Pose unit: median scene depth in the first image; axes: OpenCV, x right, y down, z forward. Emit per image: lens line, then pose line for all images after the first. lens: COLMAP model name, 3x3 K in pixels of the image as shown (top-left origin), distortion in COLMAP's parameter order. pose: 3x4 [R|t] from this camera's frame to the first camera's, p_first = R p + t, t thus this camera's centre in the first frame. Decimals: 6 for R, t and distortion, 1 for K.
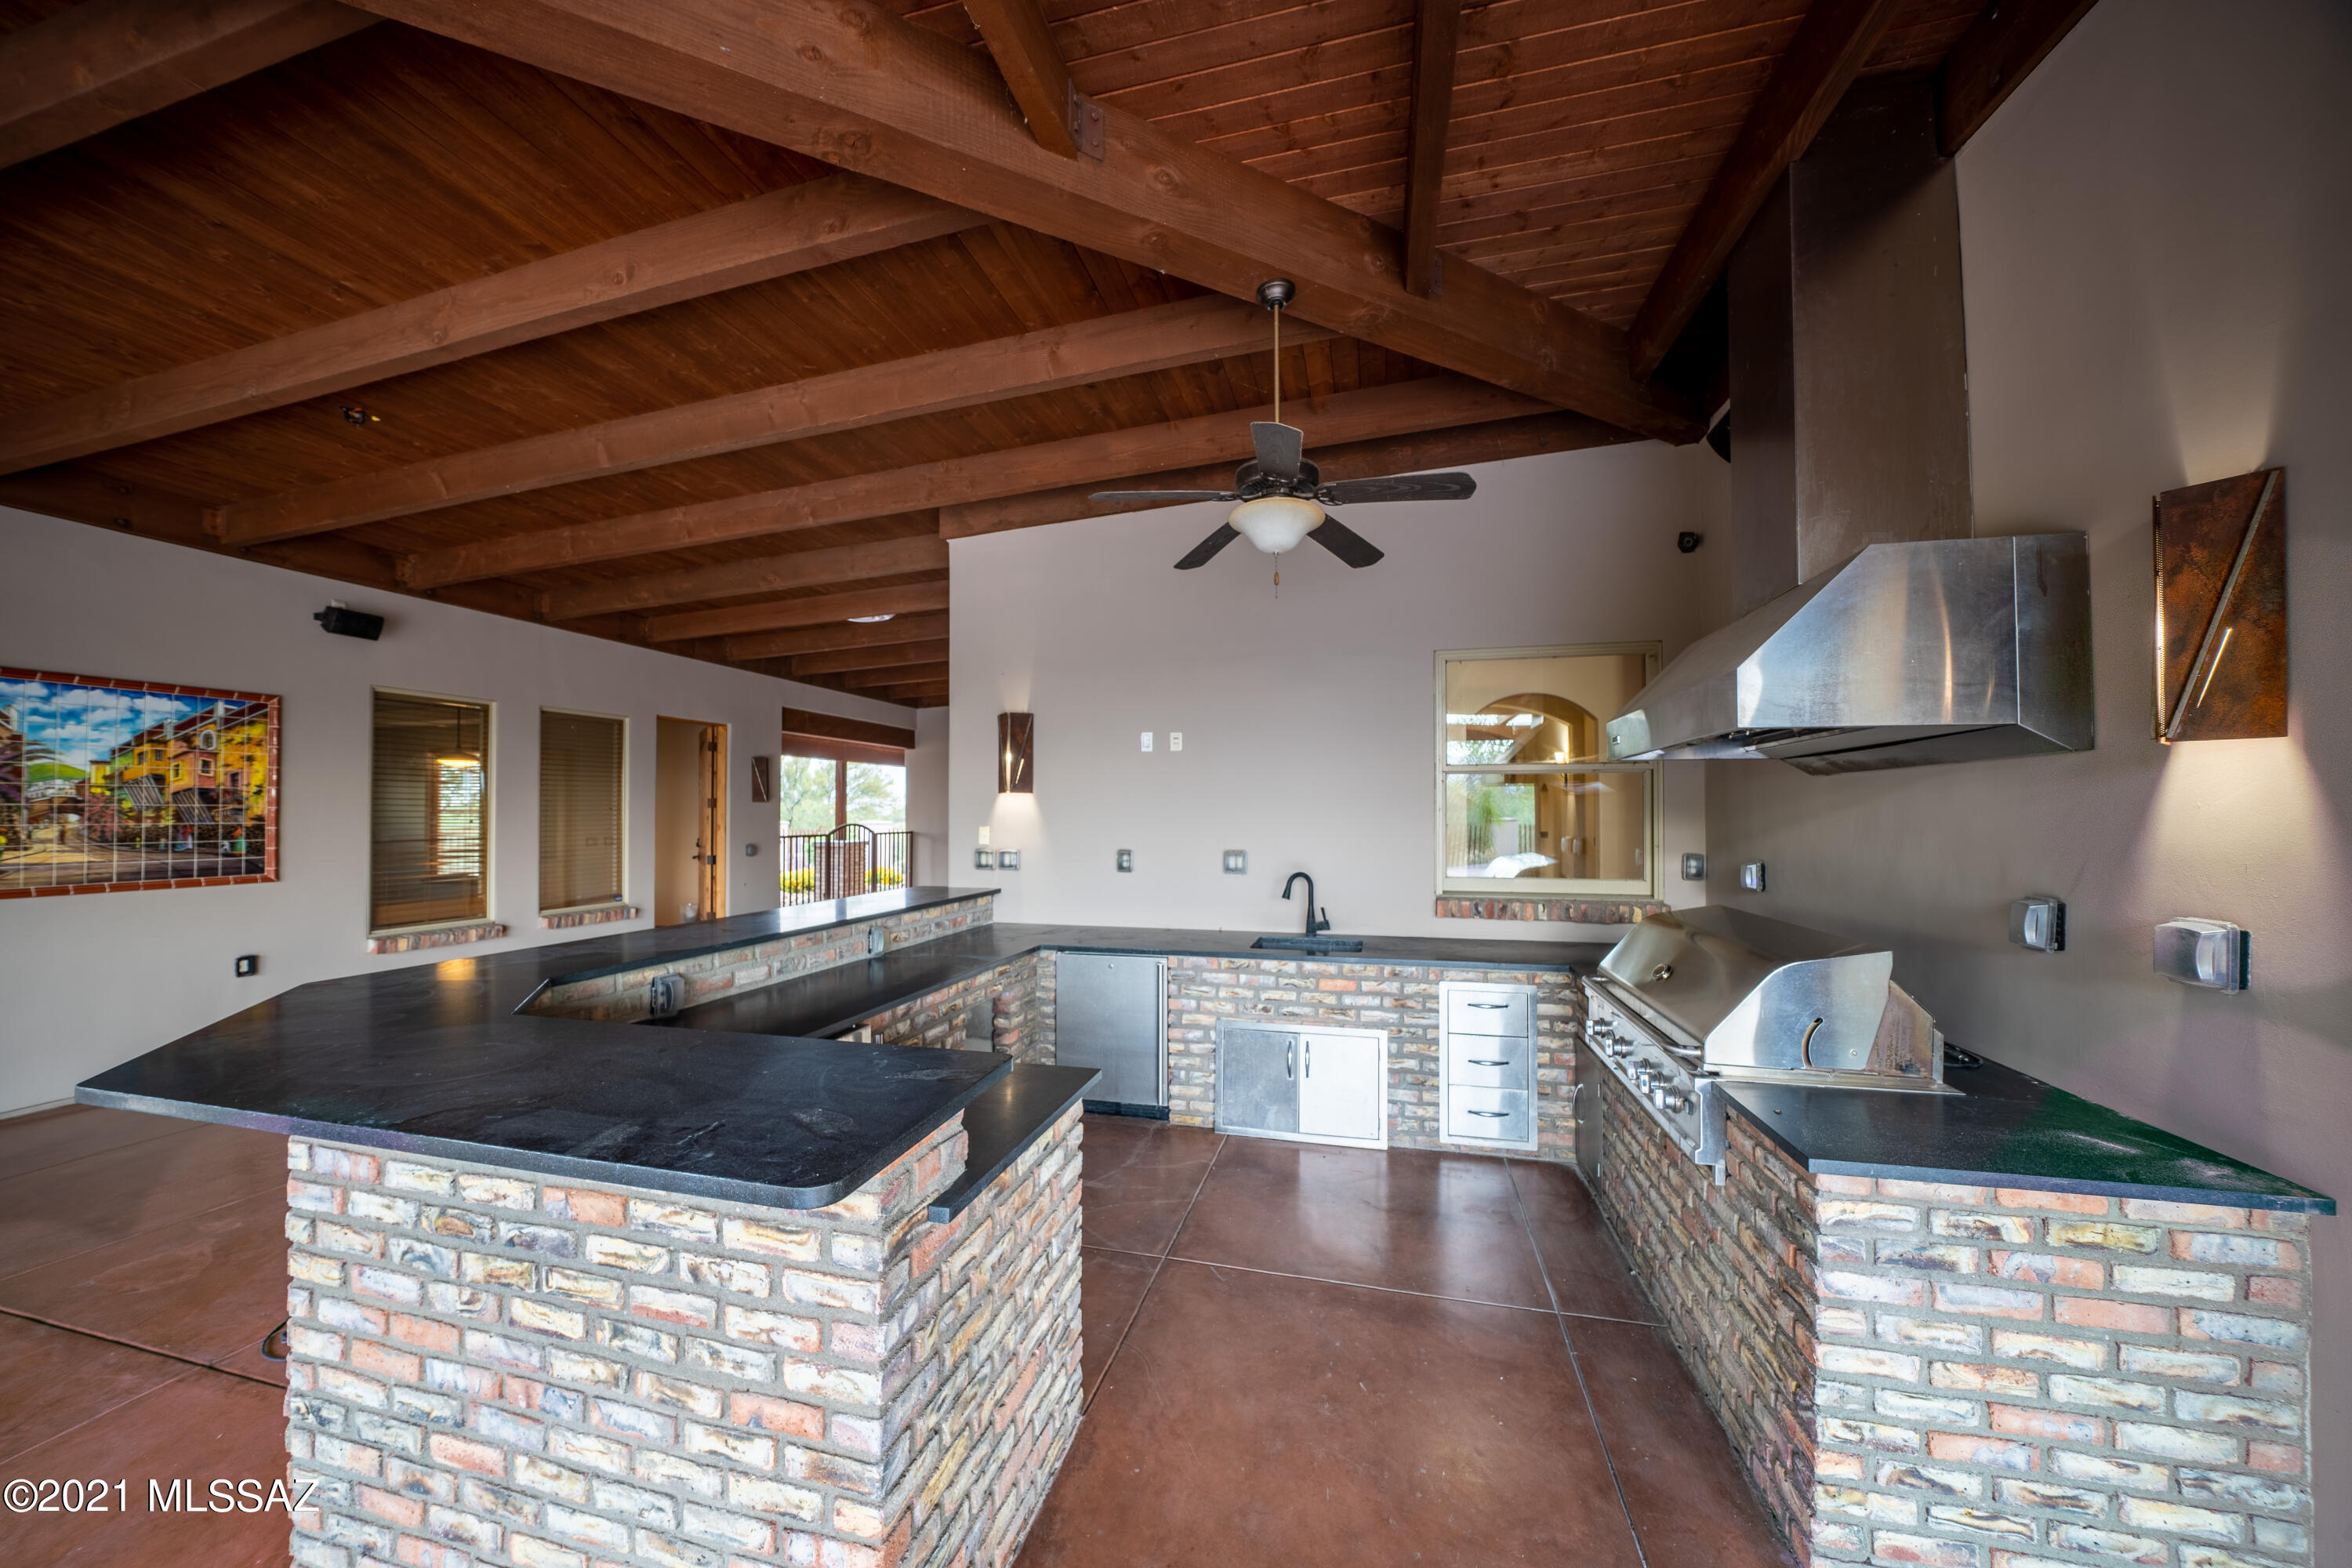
lens RADIAL K [[815.2, 0, 1168.5], [0, 815.2, 795.5], [0, 0, 1]] dist [-0.024682, 0.002576]
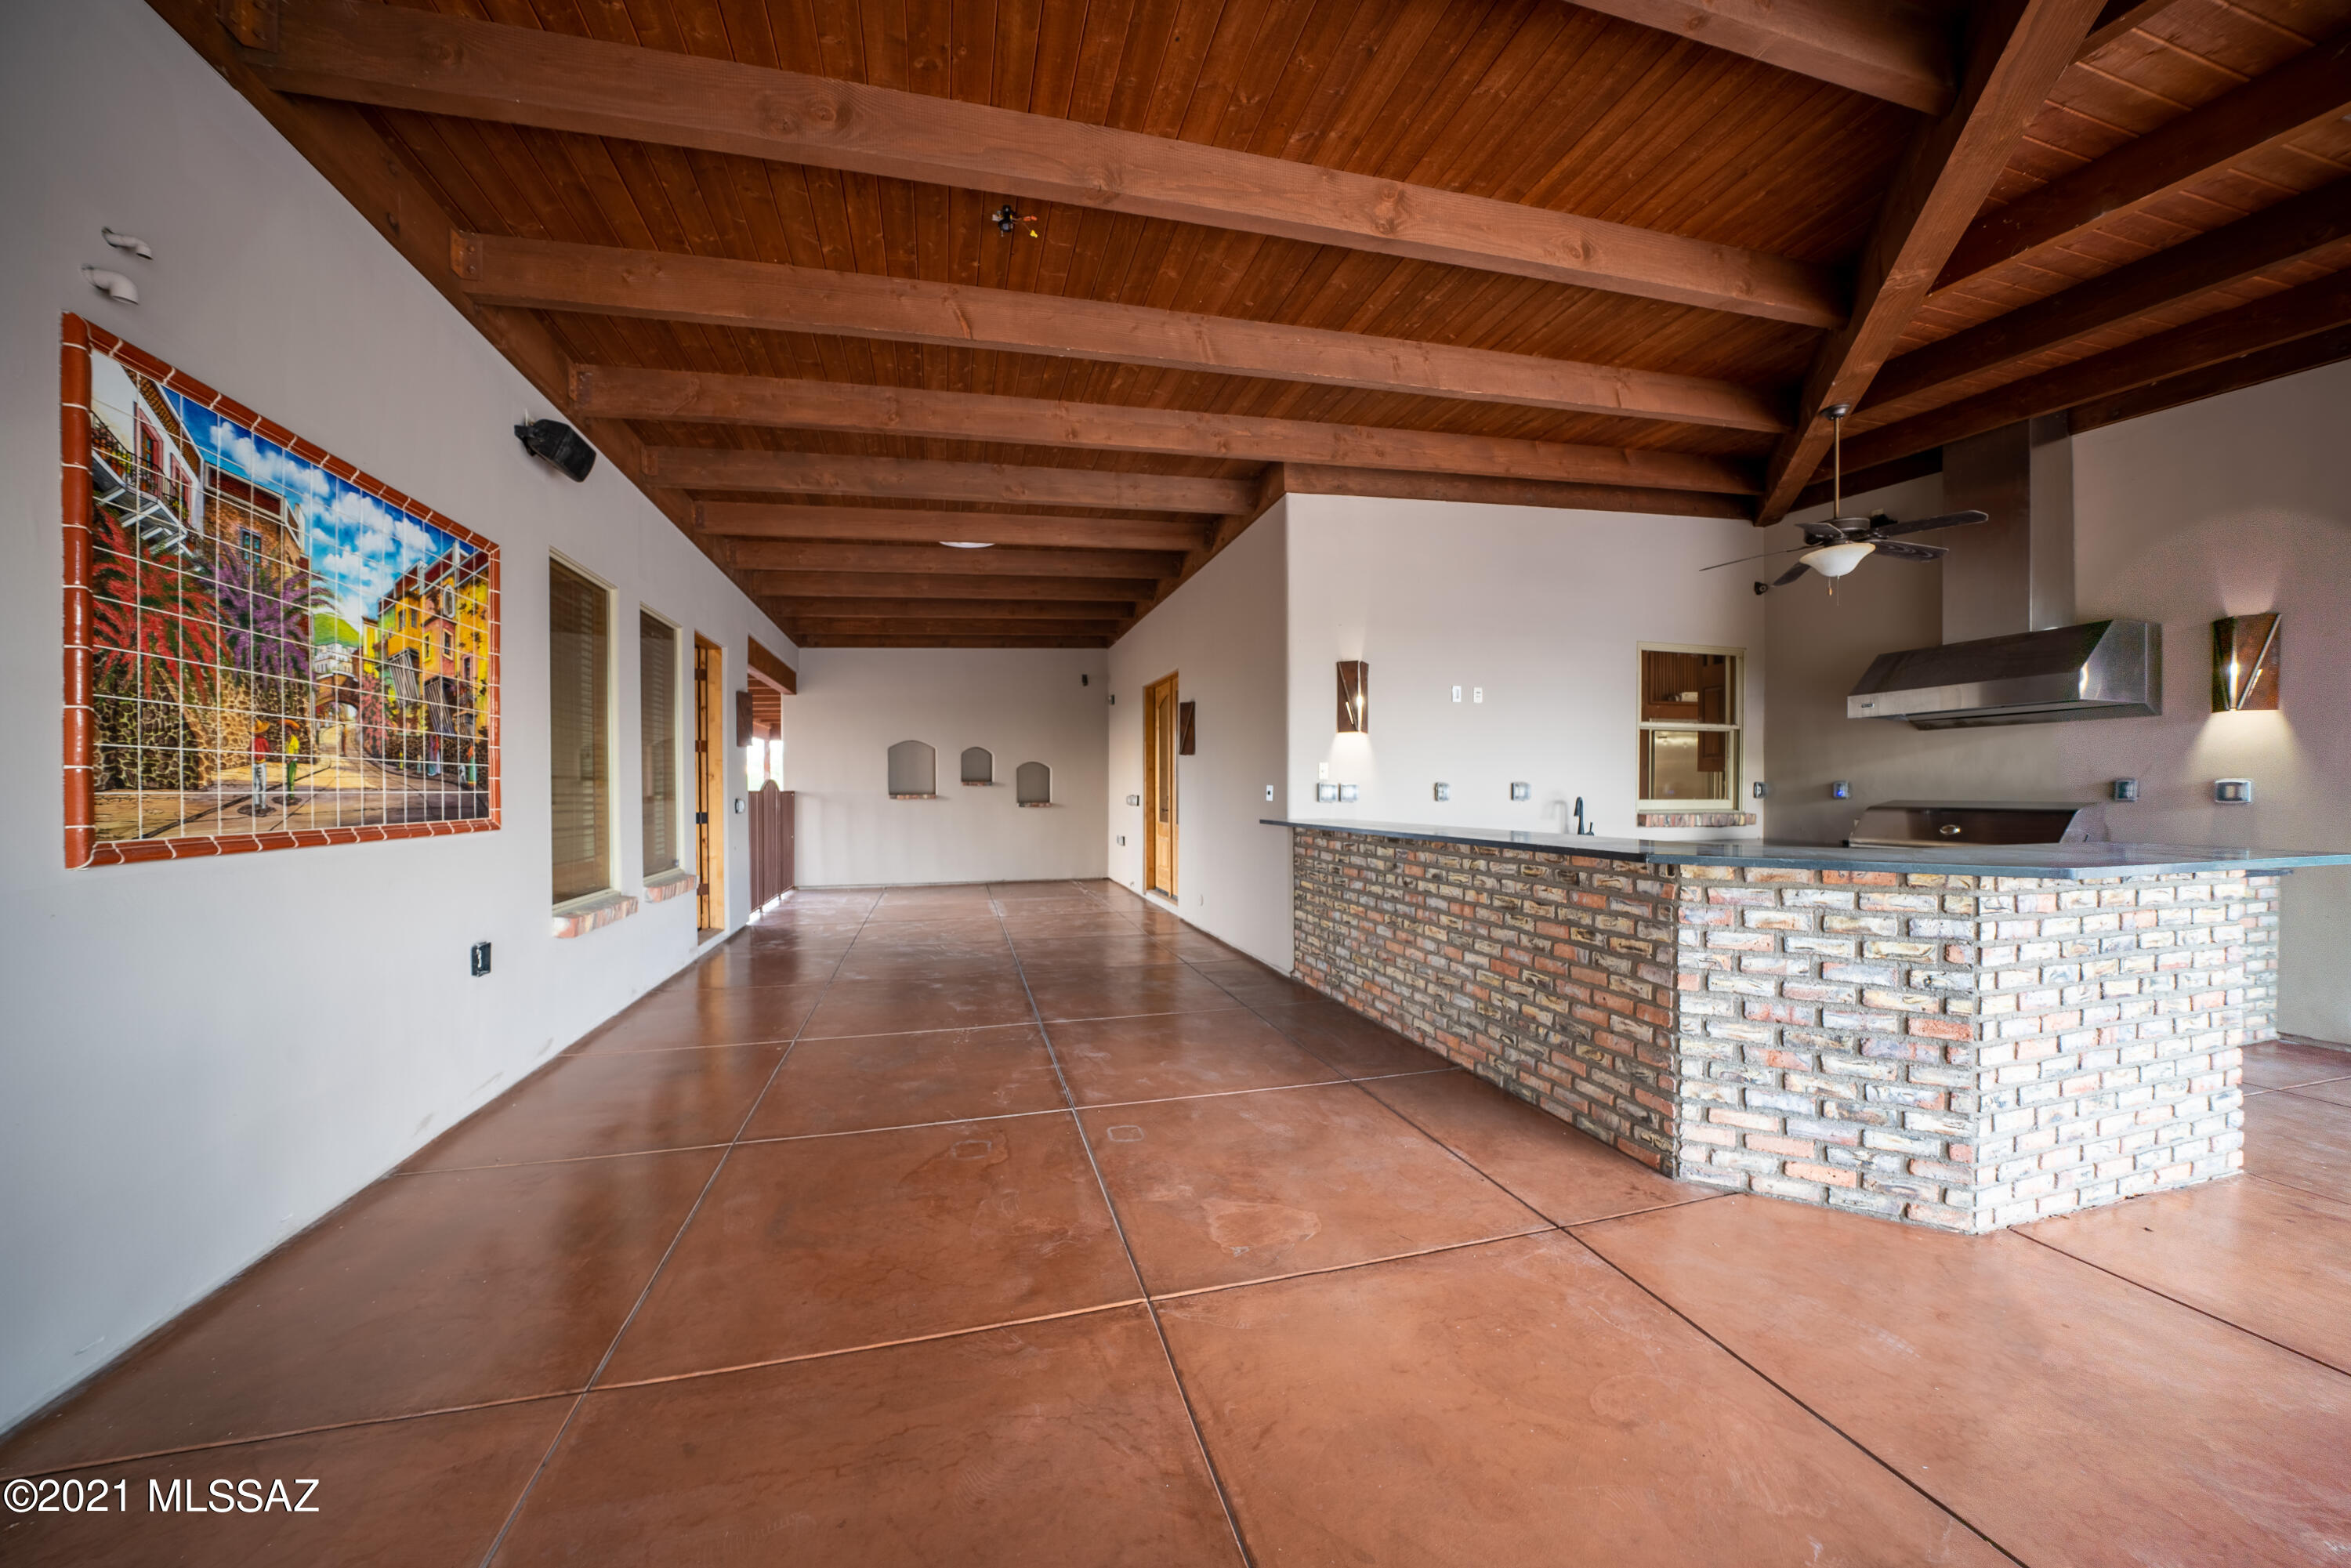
lens RADIAL K [[814.8, 0, 1169.5], [0, 814.8, 796.2], [0, 0, 1]] dist [-0.024682, 0.002576]
pose [[0.867422, -0.003875, 0.497559, -1.132473], [-0.010628, 0.999597, 0.026312, 0.067099], [-0.497460, -0.028111, 0.867031, 0.176015]]
